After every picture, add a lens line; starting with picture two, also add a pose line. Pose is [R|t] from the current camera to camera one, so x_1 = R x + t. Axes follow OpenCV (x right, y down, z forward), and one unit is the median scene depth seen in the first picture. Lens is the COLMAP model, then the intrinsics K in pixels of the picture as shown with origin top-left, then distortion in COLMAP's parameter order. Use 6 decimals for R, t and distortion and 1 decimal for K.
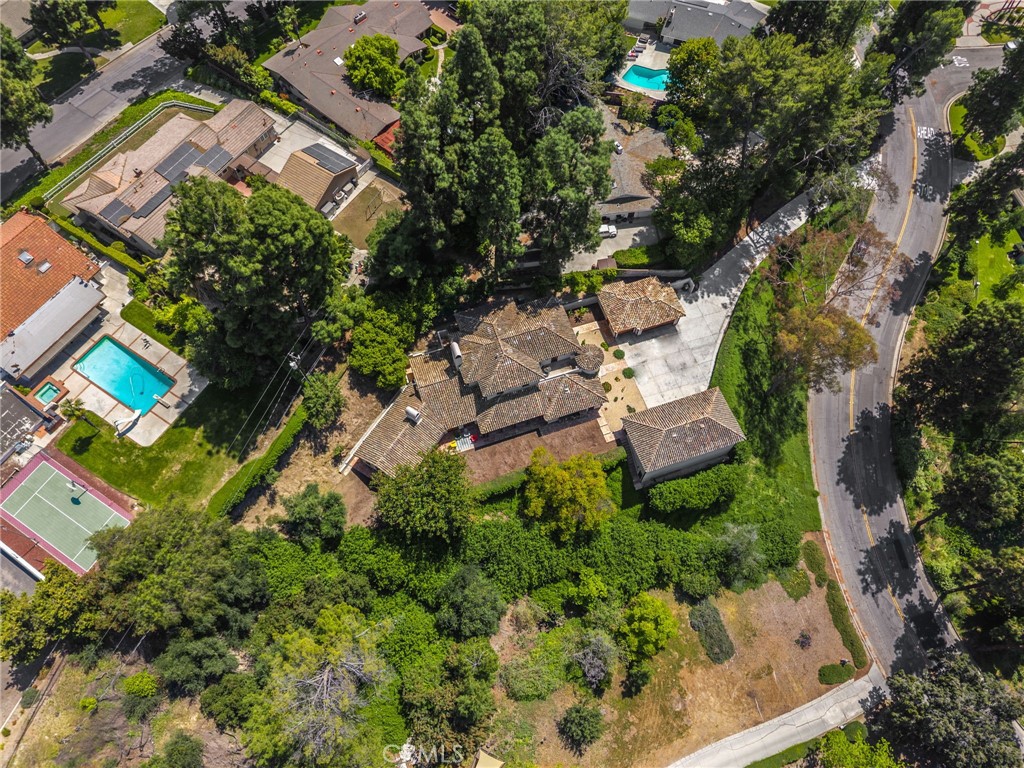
lens RADIAL K [[698.2, 0, 512.0], [0, 698.2, 384.0], [0, 0, 1]] dist [0.050889, -0.053841]
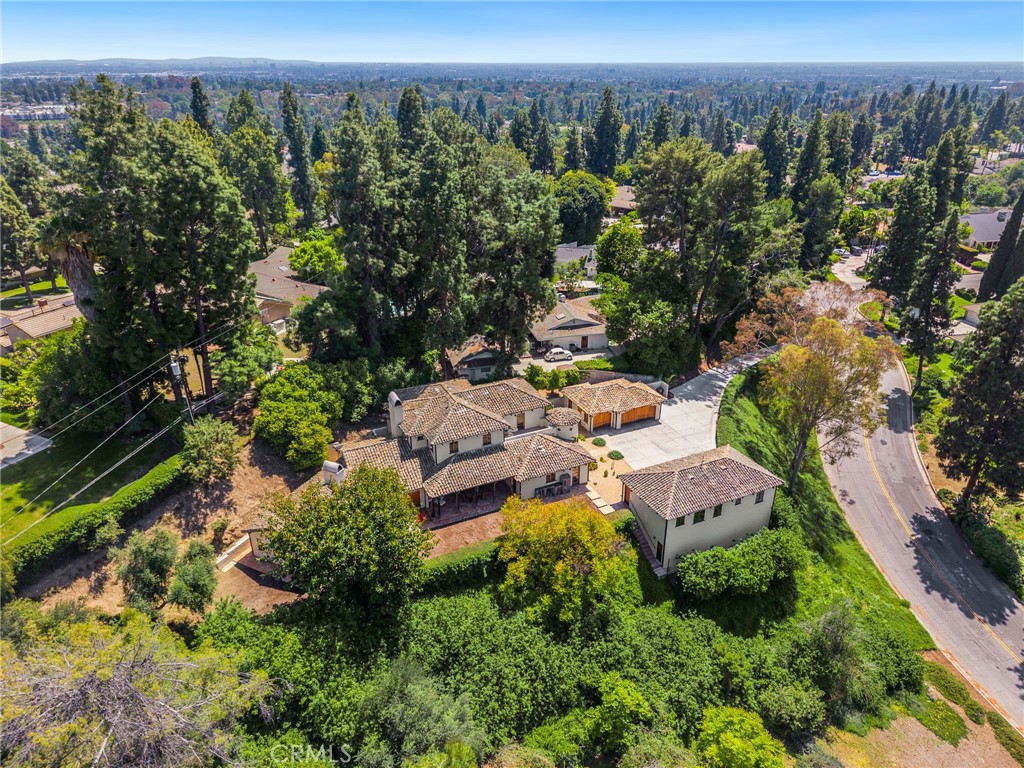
lens RADIAL K [[704.3, 0, 509.8], [0, 704.3, 388.2], [0, 0, 1]] dist [0.008030, 0.002711]
pose [[0.994312, -0.043337, 0.097292, -0.027540], [0.095558, 0.766398, -0.635219, 0.446043], [-0.047036, 0.640903, 0.766180, 0.367699]]
